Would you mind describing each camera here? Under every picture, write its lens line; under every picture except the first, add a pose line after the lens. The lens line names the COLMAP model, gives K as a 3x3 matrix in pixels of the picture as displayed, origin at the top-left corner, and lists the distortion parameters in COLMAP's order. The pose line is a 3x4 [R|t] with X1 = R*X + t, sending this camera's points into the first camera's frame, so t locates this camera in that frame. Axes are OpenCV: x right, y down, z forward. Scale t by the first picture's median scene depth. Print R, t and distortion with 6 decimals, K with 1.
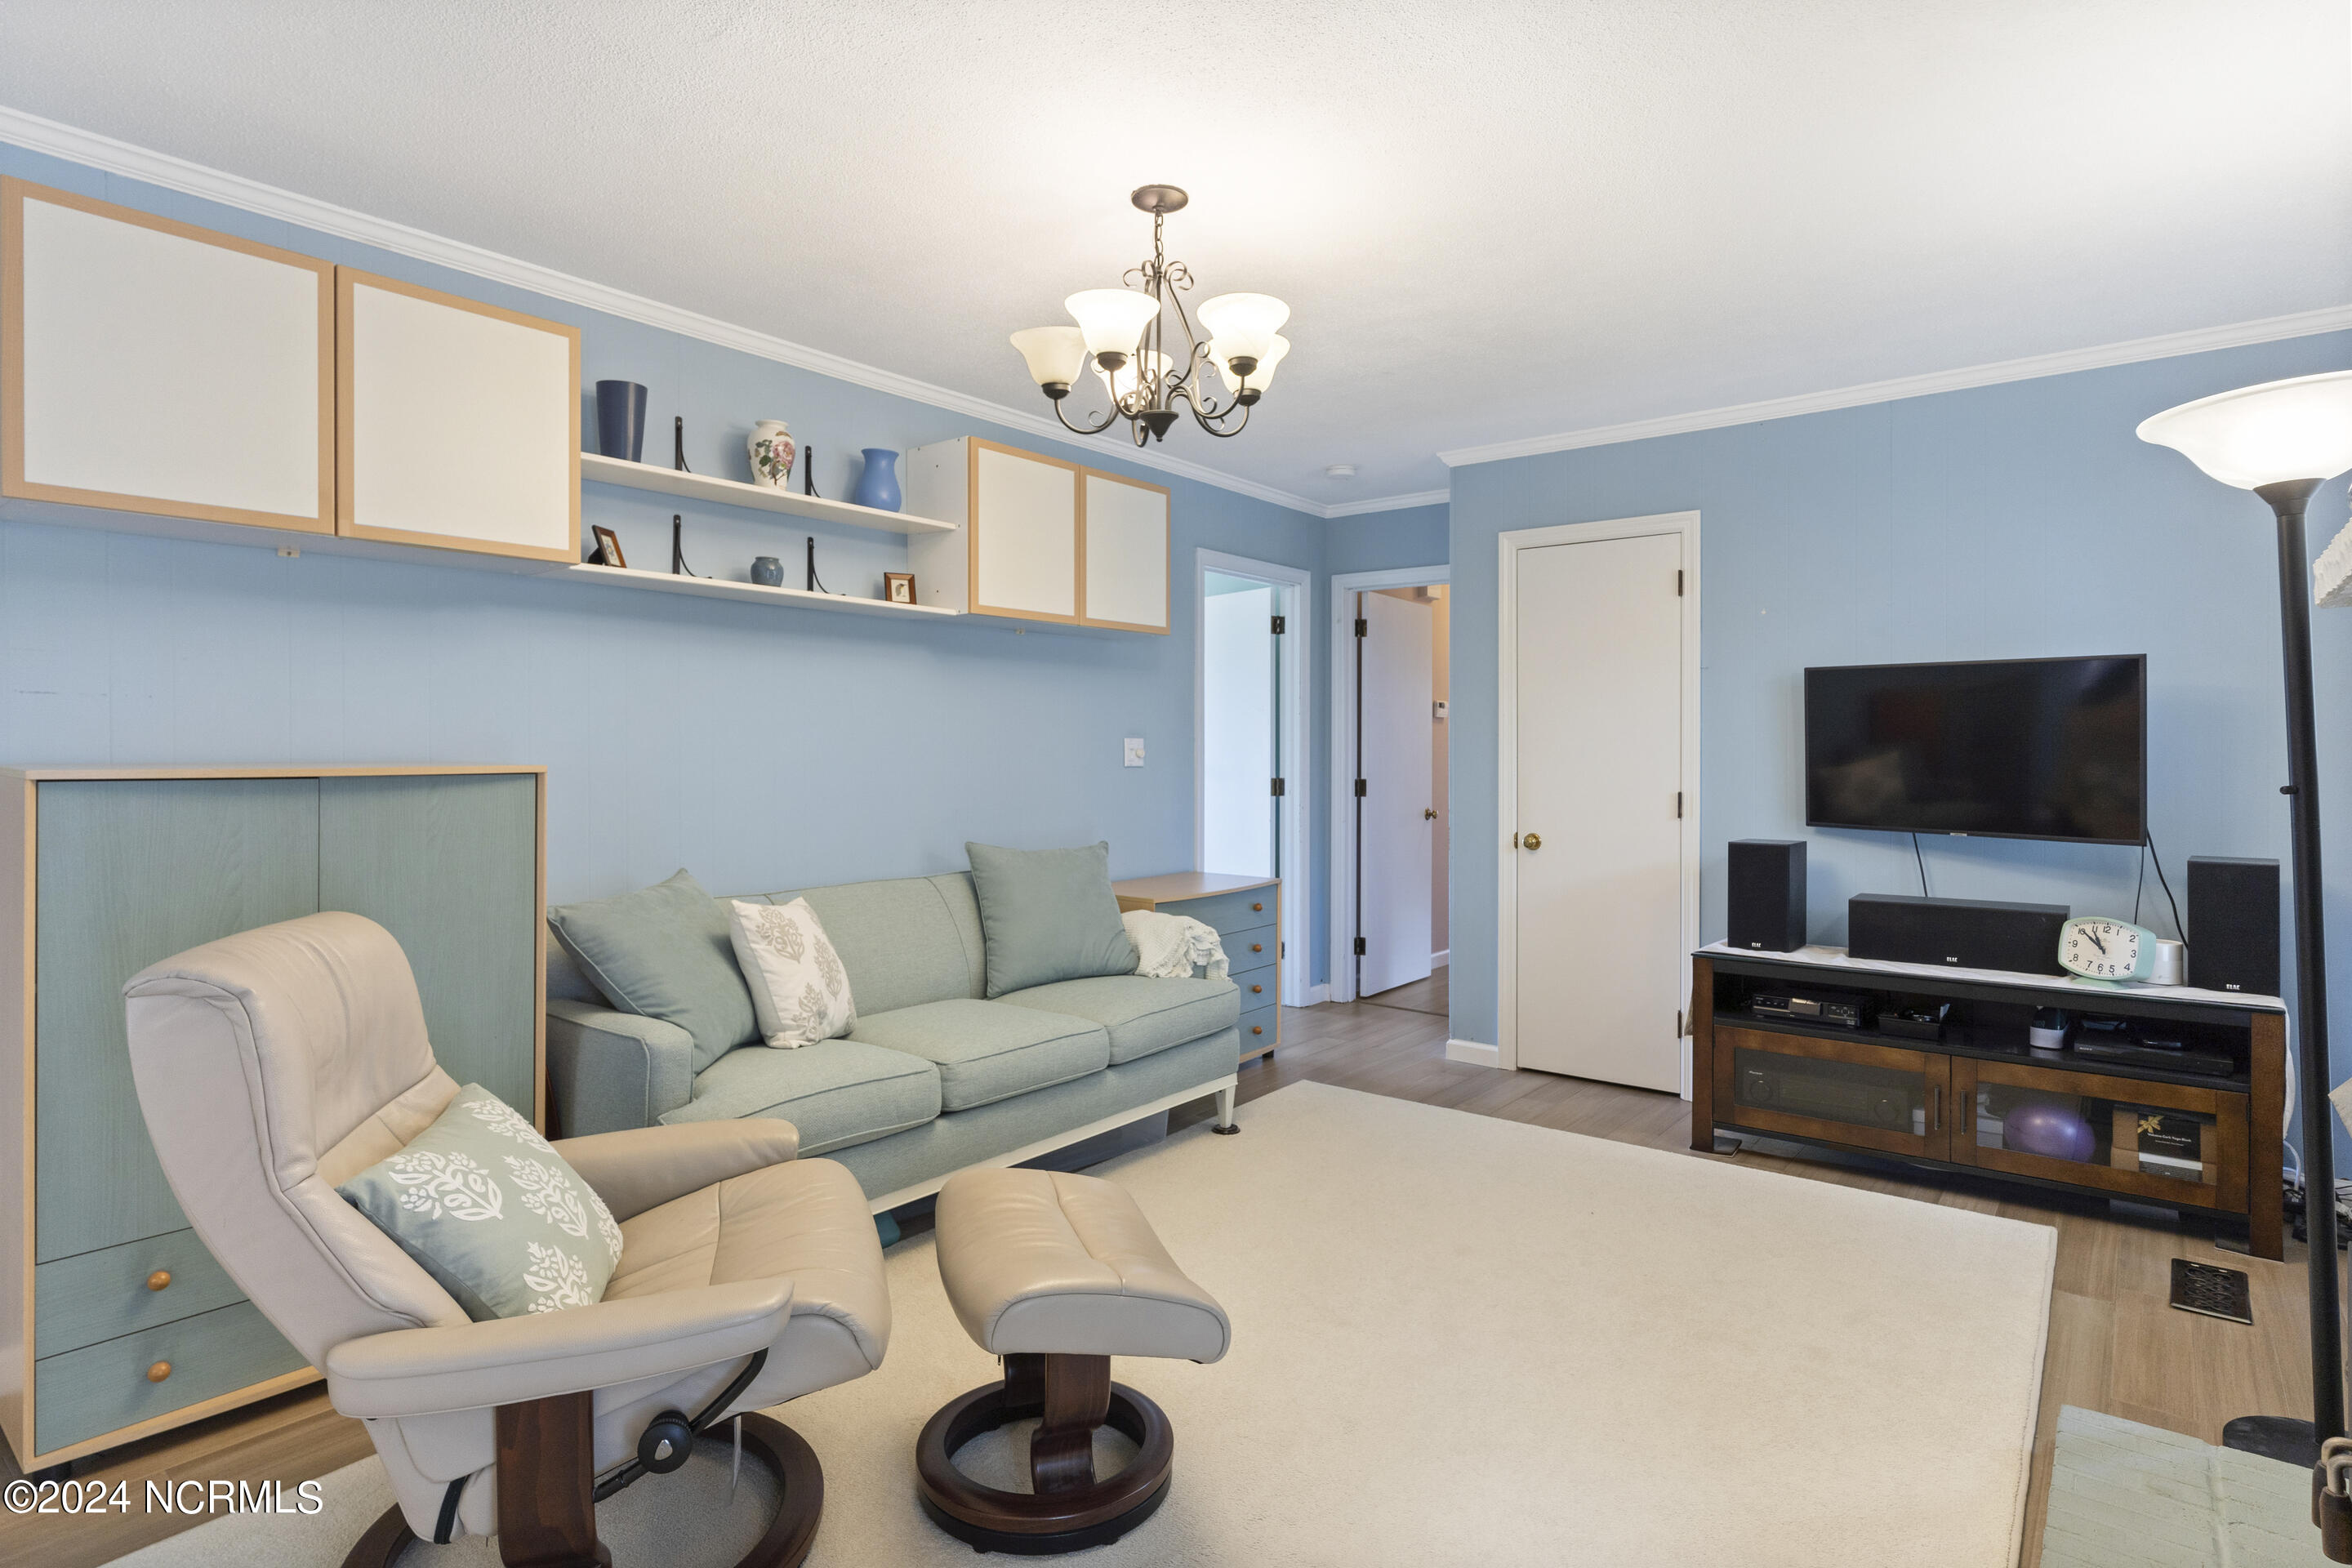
lens RADIAL K [[1245.4, 0, 1164.0], [0, 1245.4, 747.8], [0, 0, 1]] dist [0.000462, 0.000287]
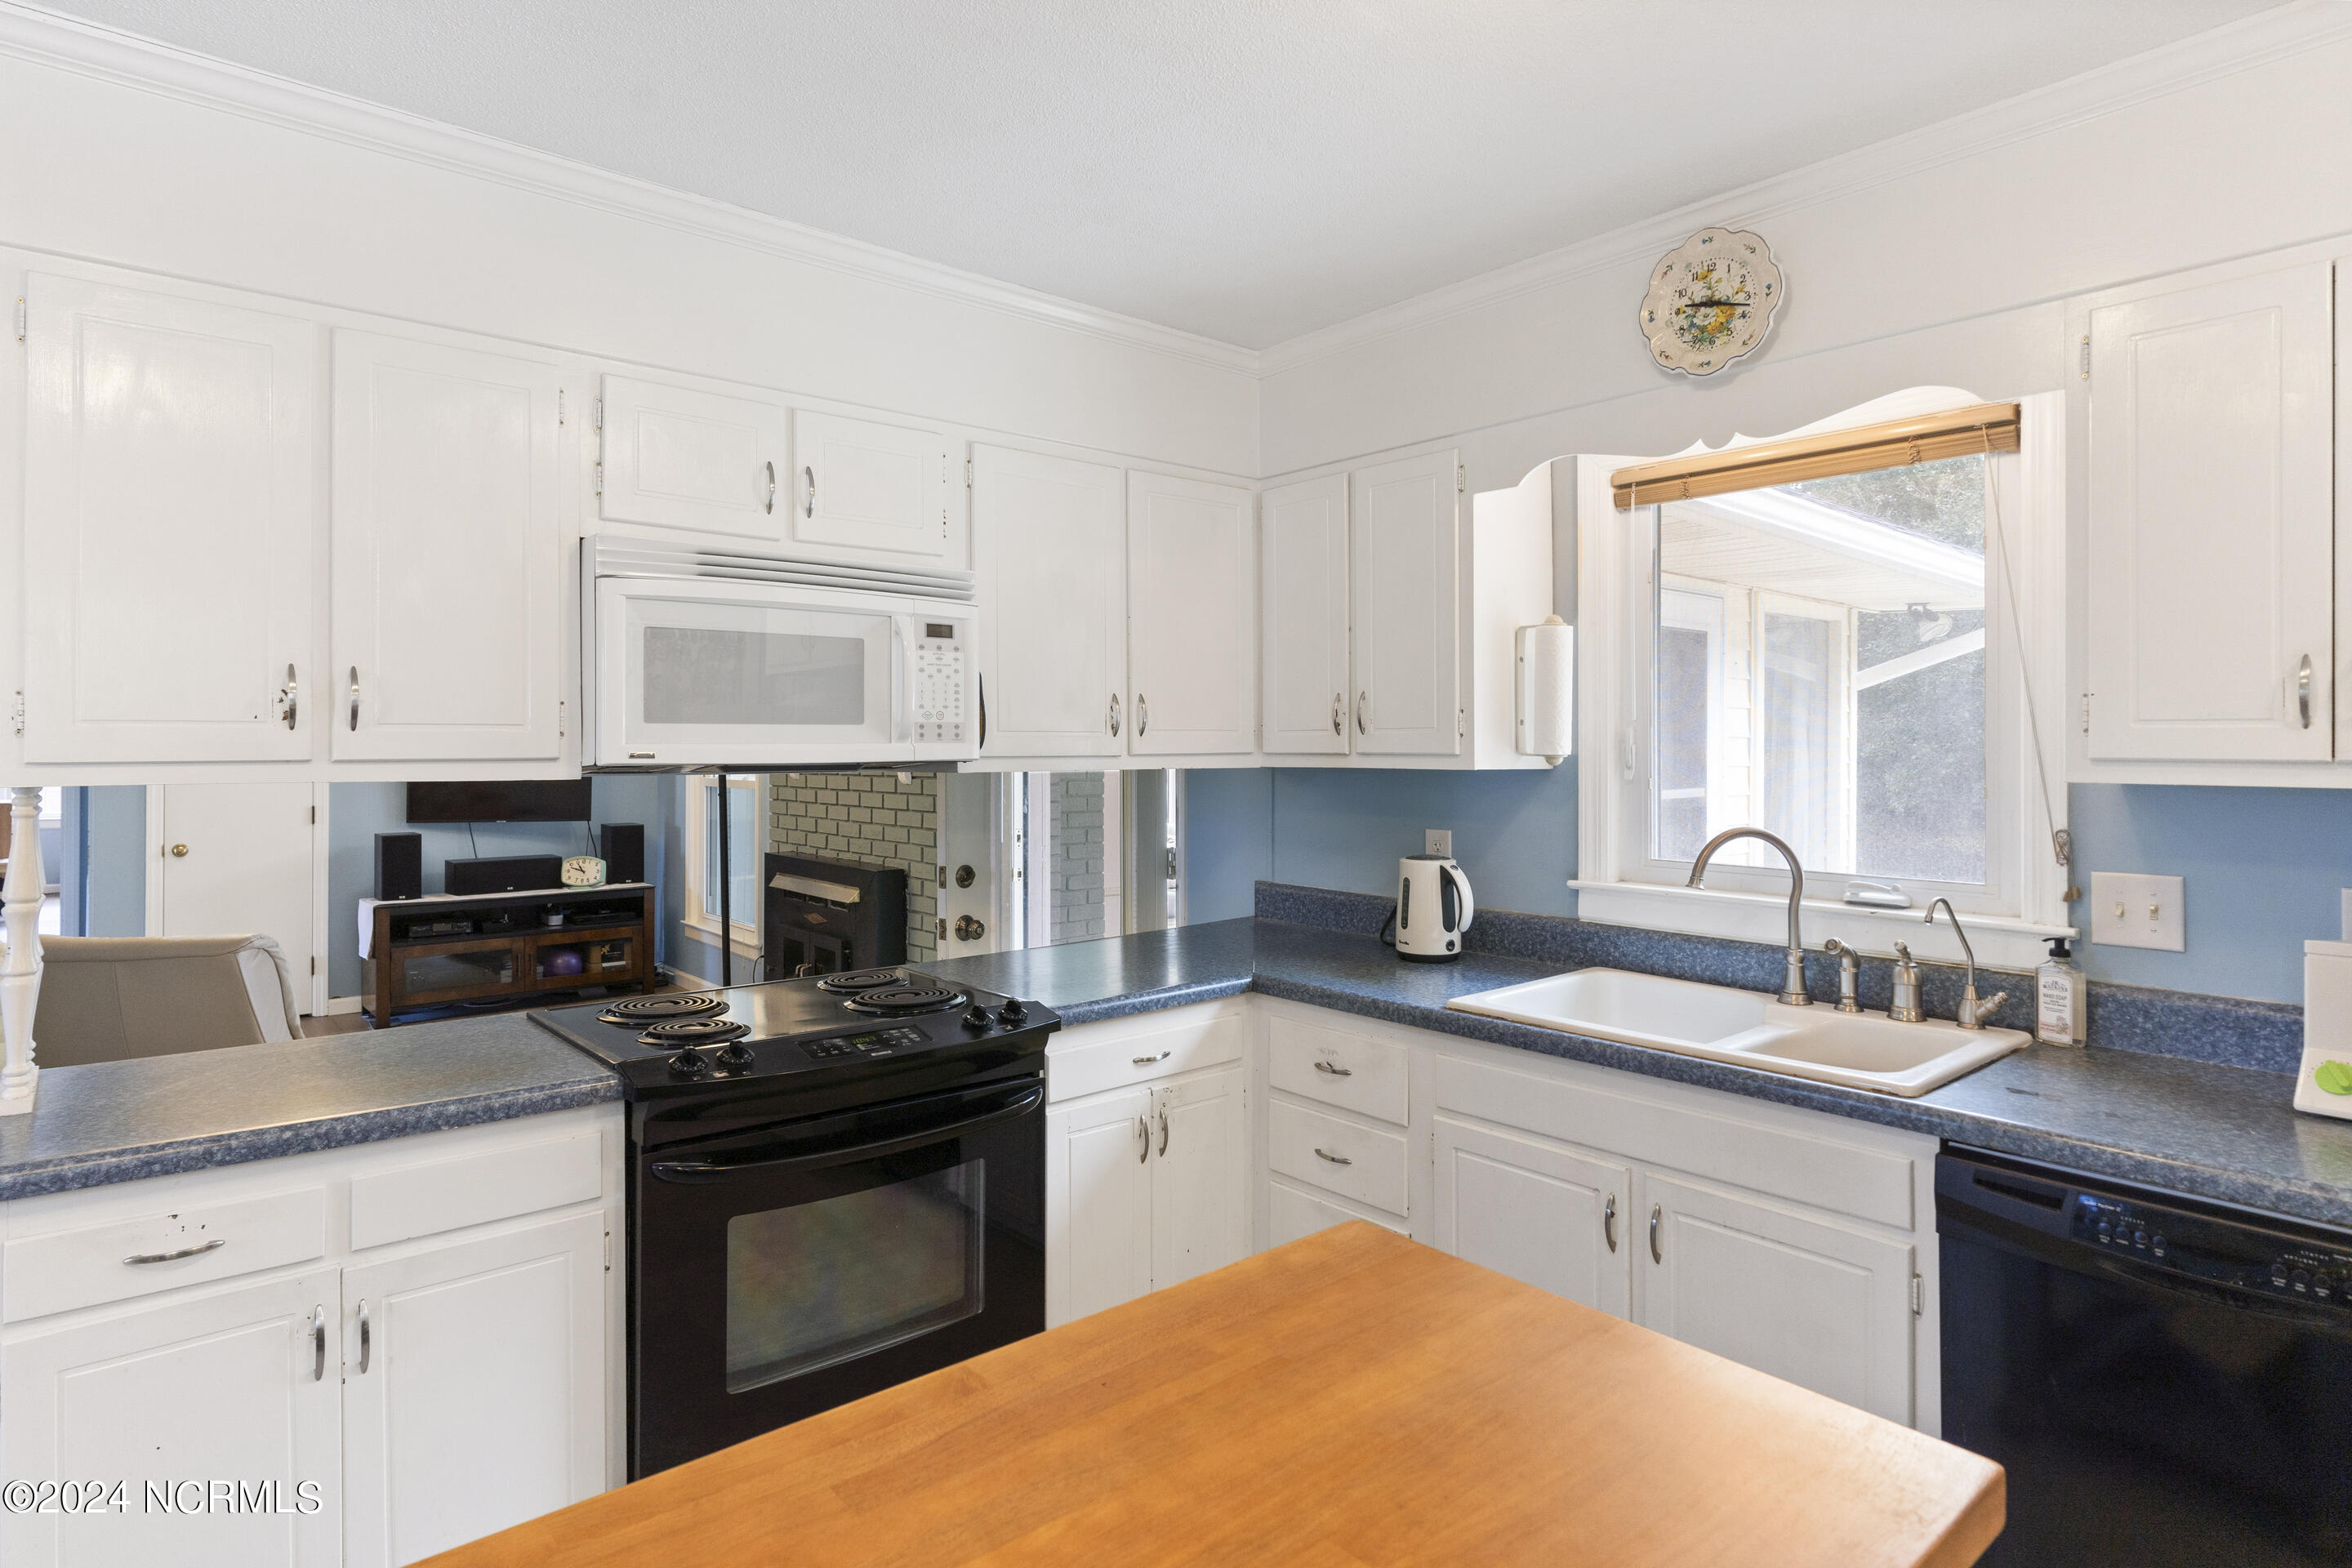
lens RADIAL K [[1245.4, 0, 1164.0], [0, 1245.4, 747.8], [0, 0, 1]] dist [0.000462, 0.000287]
pose [[0.181122, -0.004172, 0.983452, -1.066688], [-0.006062, 0.999967, 0.005359, -0.058958], [-0.983442, -0.006933, 0.181090, -0.313635]]
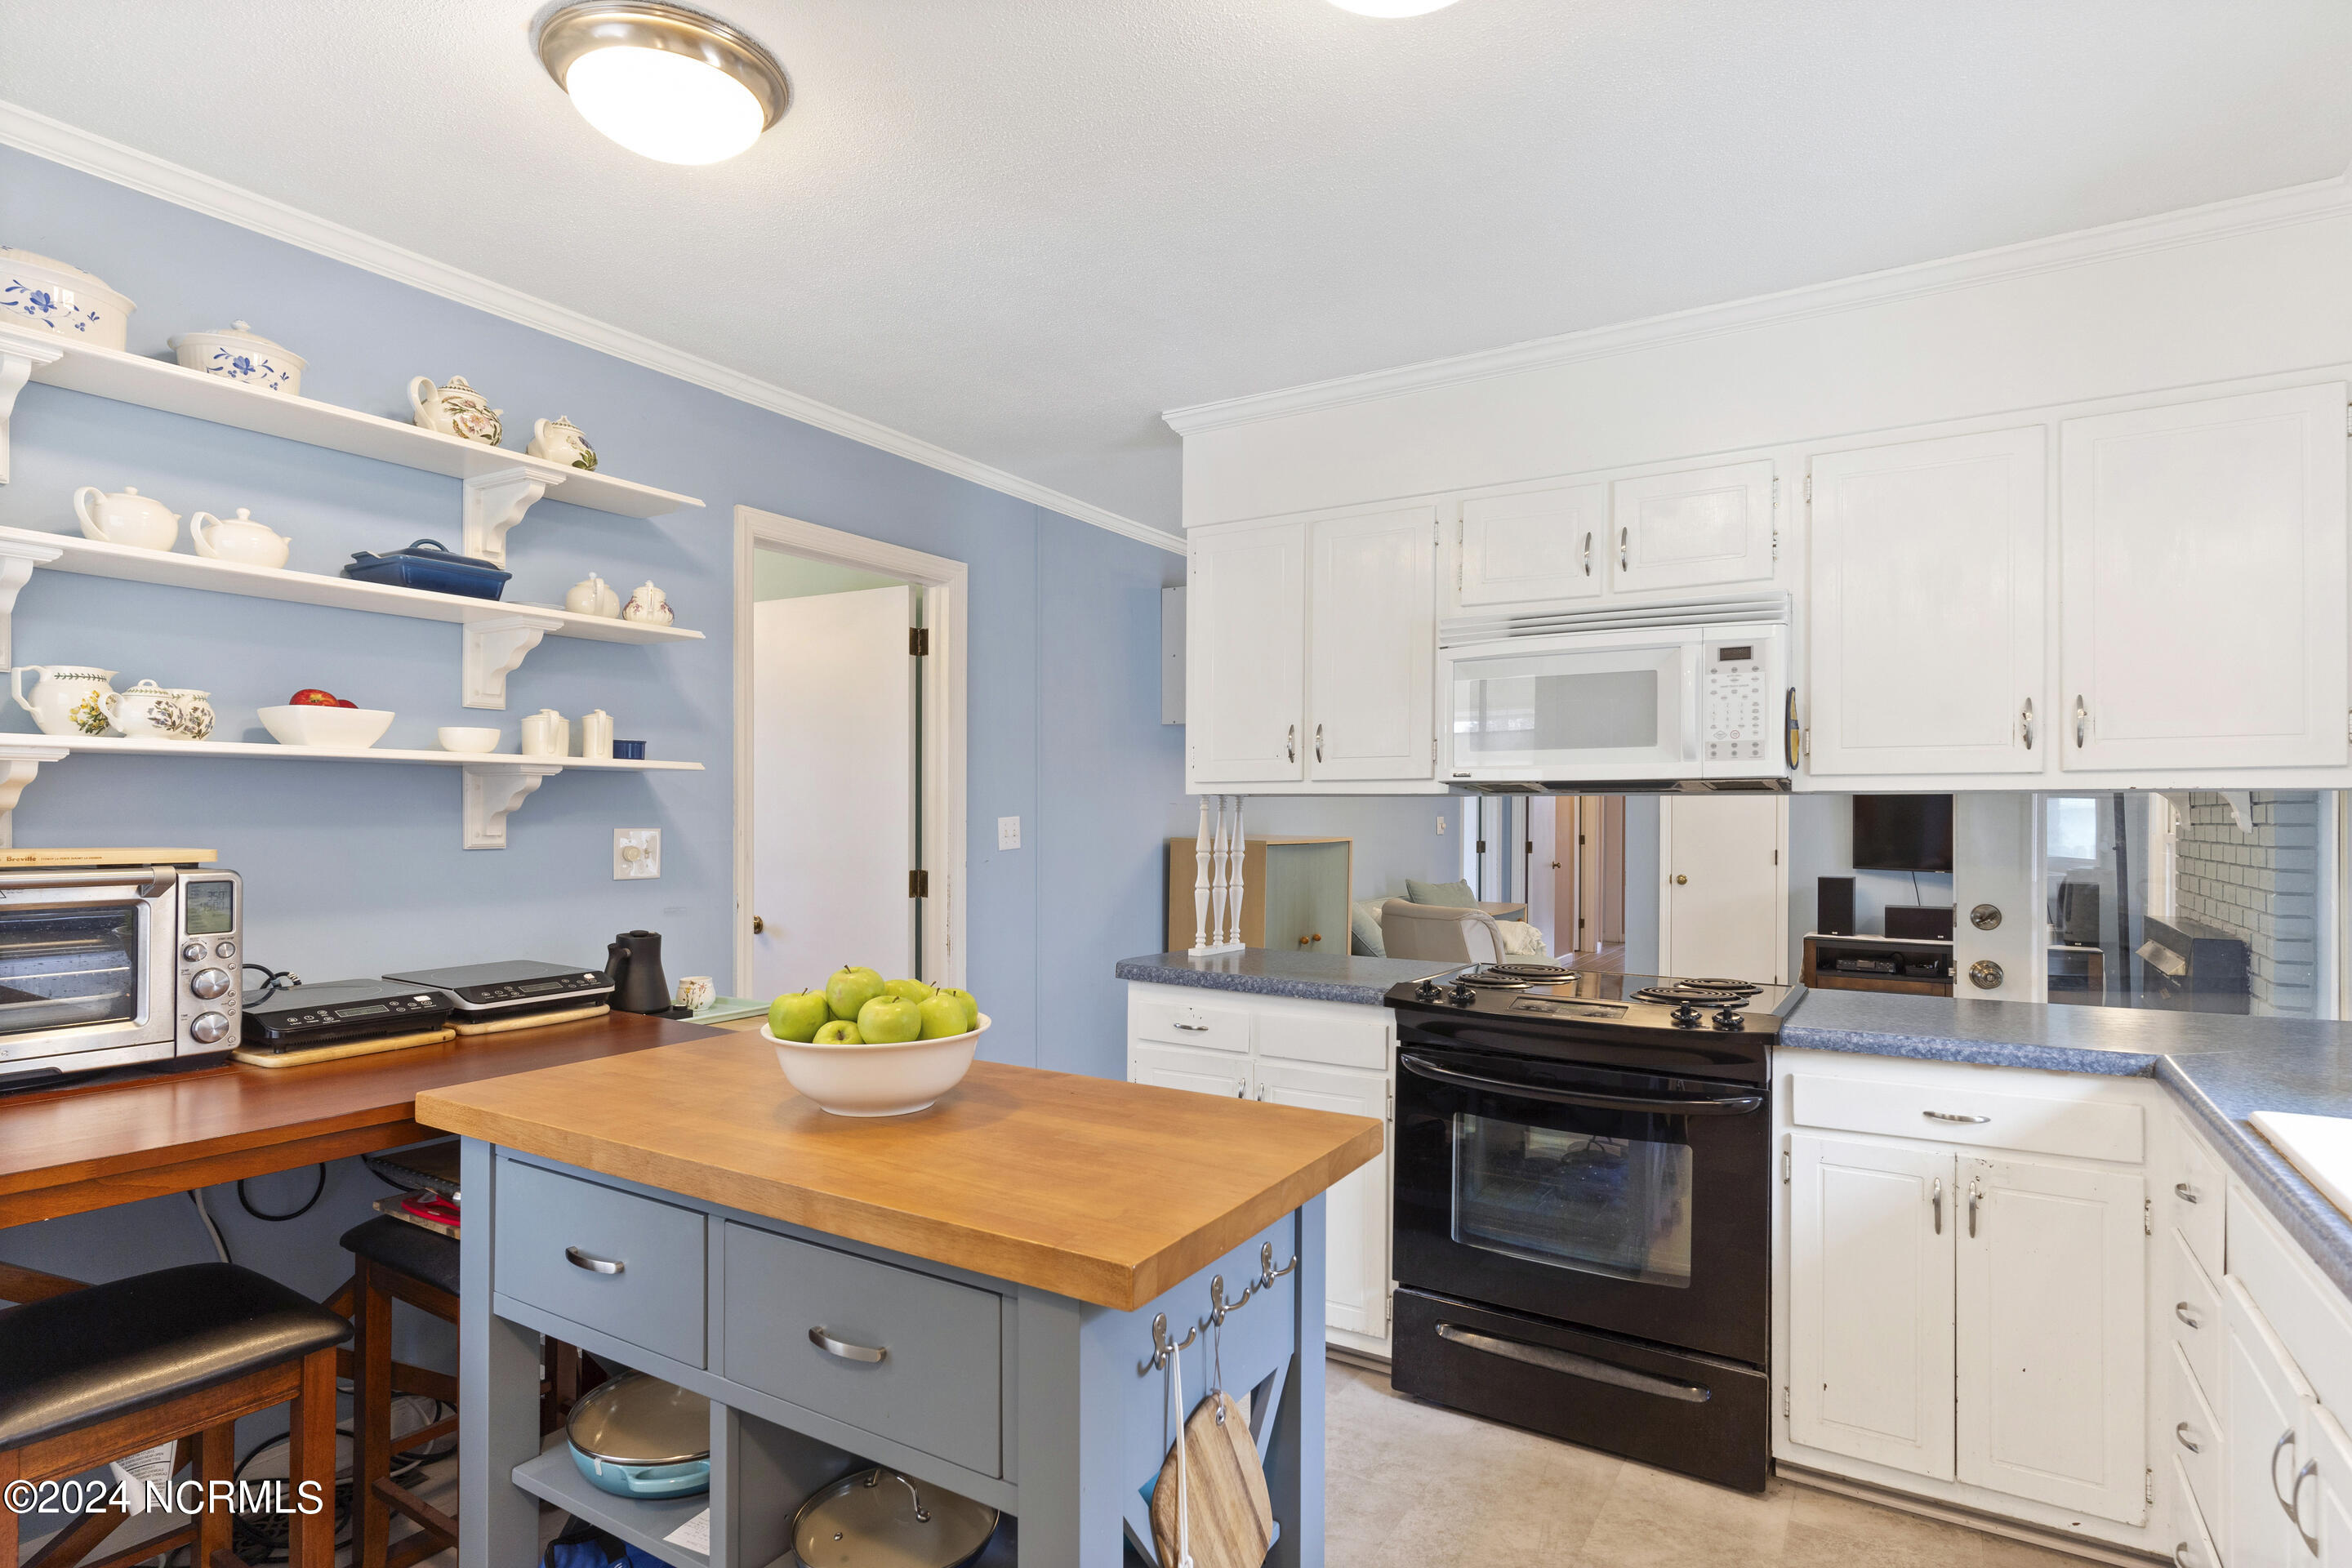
lens RADIAL K [[1216.8, 0, 1168.7], [0, 1216.8, 836.1], [0, 0, 1]] dist [0.001586, 0.000340]
pose [[0.991443, -0.000832, 0.130537, -0.823672], [-0.002403, 0.999694, 0.024626, -0.029739], [-0.130517, -0.024729, 0.991138, -0.730152]]
